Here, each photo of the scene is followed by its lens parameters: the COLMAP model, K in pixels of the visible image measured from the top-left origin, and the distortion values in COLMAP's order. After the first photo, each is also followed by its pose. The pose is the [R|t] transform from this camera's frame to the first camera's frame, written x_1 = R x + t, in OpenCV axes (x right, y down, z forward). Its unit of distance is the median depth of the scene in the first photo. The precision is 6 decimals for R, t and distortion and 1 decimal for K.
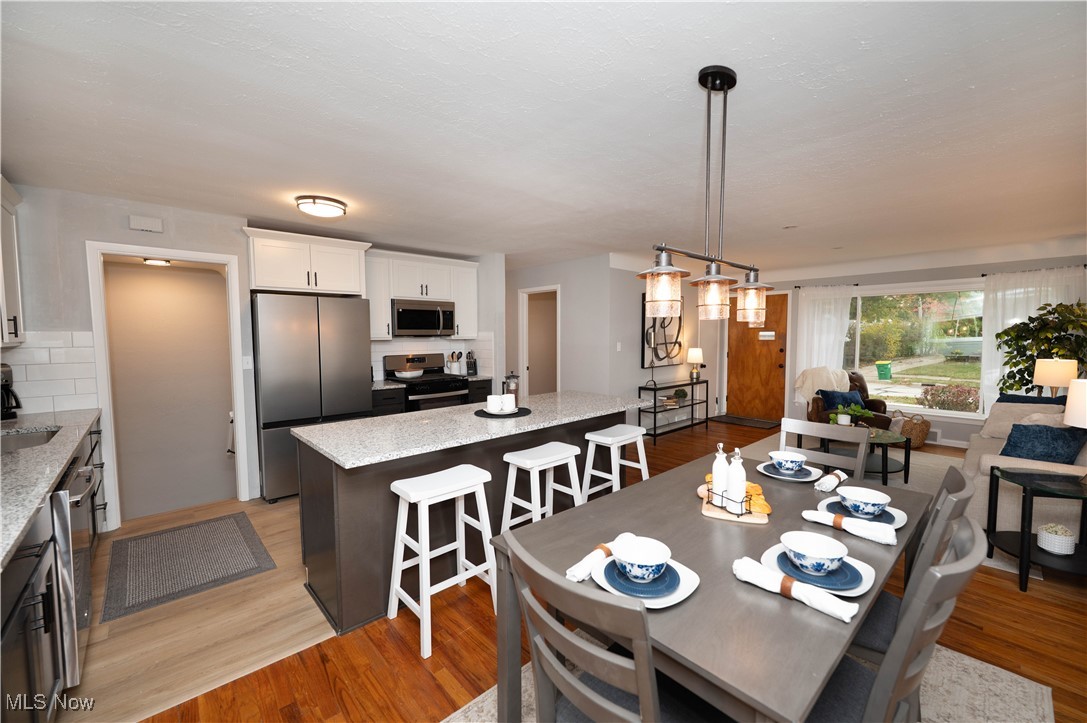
lens RADIAL K [[430.2, 0, 544.9], [0, 430.2, 361.8], [0, 0, 1]] dist [0.000878, -0.000002]
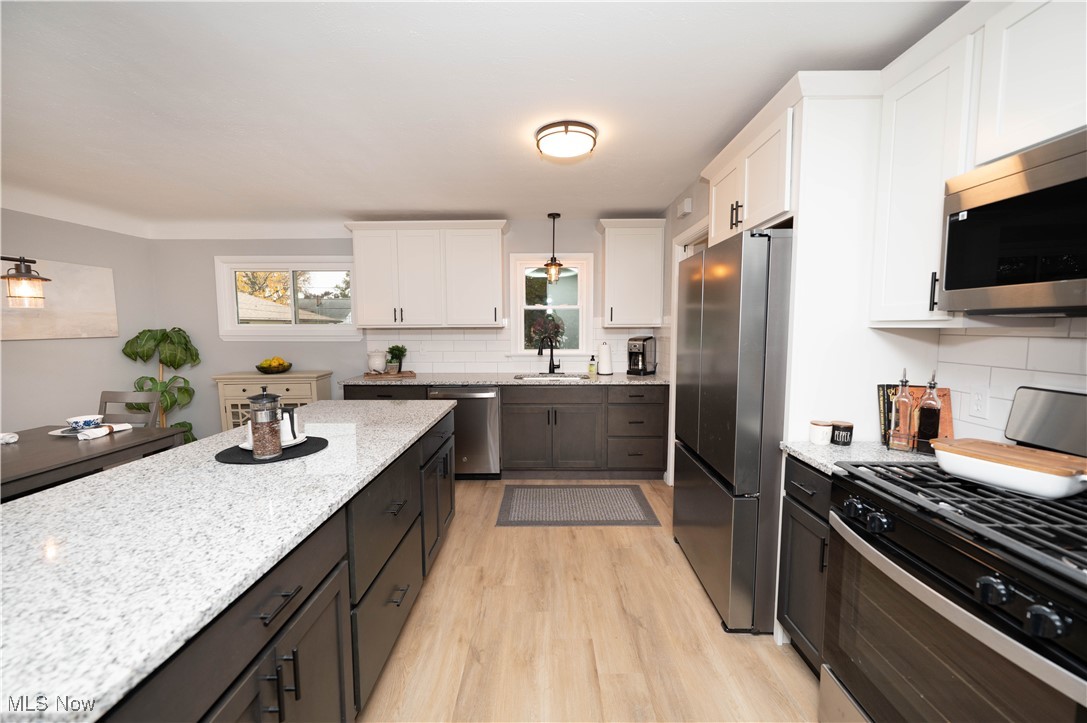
lens RADIAL K [[430.2, 0, 544.9], [0, 430.2, 361.8], [0, 0, 1]] dist [0.000878, -0.000002]
pose [[-0.686162, 0.069248, -0.724145, 0.040134], [-0.039292, 0.990478, 0.131947, -0.059901], [0.726387, 0.118990, -0.676907, 1.069812]]
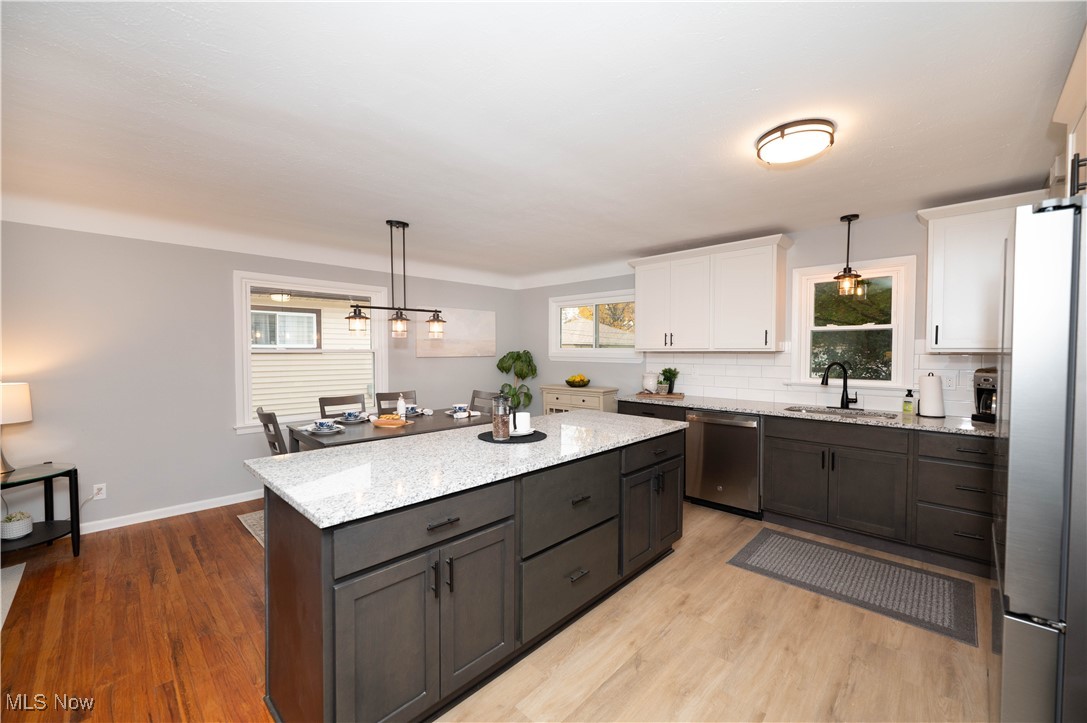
lens RADIAL K [[430.2, 0, 544.9], [0, 430.2, 361.8], [0, 0, 1]] dist [0.000878, -0.000002]
pose [[-0.997914, 0.005453, -0.064320, -0.068538], [-0.000403, 0.995880, 0.090685, -0.063493], [0.064549, 0.090522, -0.993800, 1.167290]]
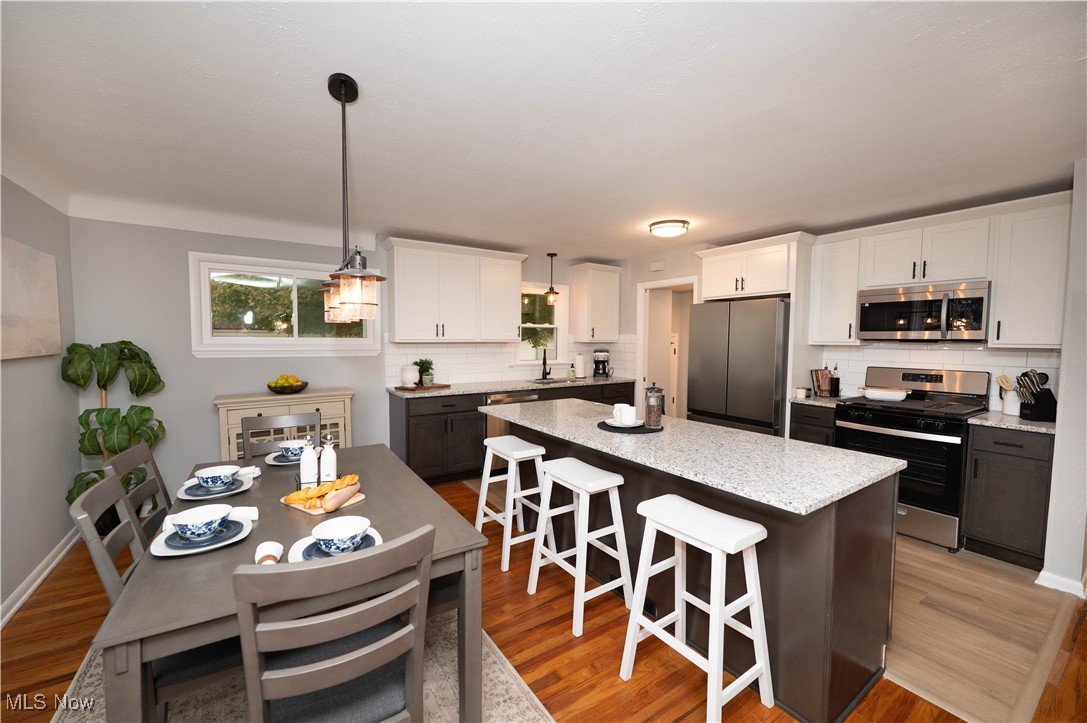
lens RADIAL K [[430.2, 0, 544.9], [0, 430.2, 361.8], [0, 0, 1]] dist [0.000878, -0.000002]
pose [[-0.148109, 0.059630, -0.987172, 0.504493], [-0.069028, 0.995123, 0.070467, -0.040309], [0.986559, 0.078579, -0.143271, 0.609405]]
